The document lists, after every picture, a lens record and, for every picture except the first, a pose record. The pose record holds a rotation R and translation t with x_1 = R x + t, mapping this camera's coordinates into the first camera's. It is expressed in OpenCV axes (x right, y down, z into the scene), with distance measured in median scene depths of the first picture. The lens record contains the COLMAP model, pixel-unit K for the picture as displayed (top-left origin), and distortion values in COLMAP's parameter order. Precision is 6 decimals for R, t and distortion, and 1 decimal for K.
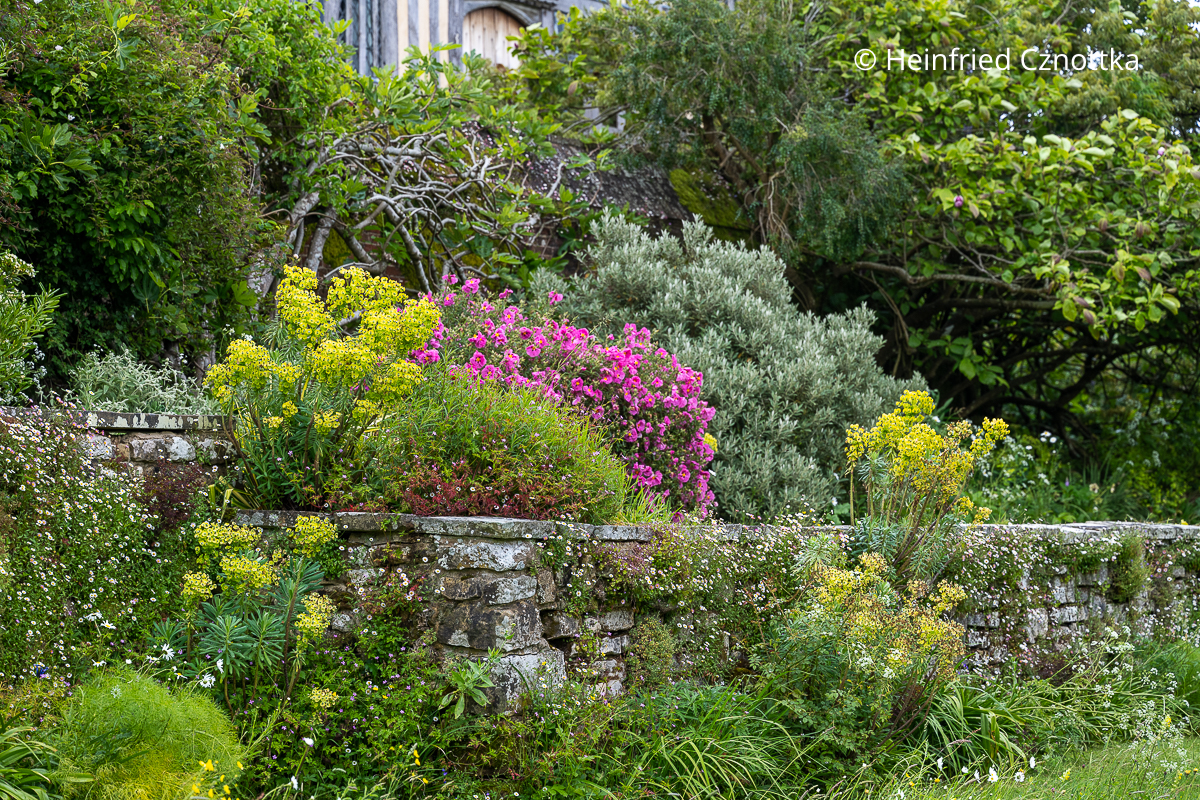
lens RADIAL K [[3605.7, 0, 599.8], [0, 3605.7, 400.5], [0, 0, 1]] dist [-0.038643, 0.000000]
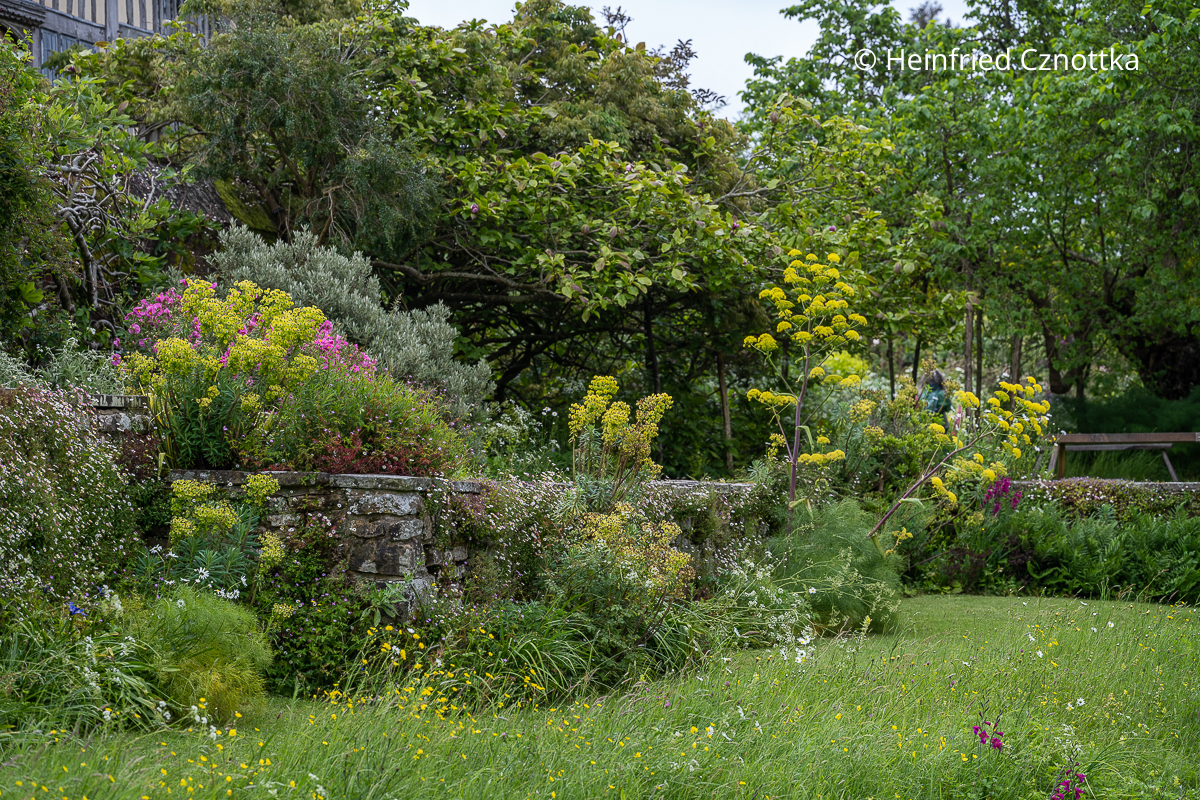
lens RADIAL K [[3605.7, 0, 600.1], [0, 3605.7, 399.9], [0, 0, 1]] dist [-0.038643, 0.000000]
pose [[0.970376, 0.002725, 0.241586, -0.271946], [-0.004675, 0.999961, 0.007498, -0.005218], [-0.241556, -0.008406, 0.970351, -0.296813]]
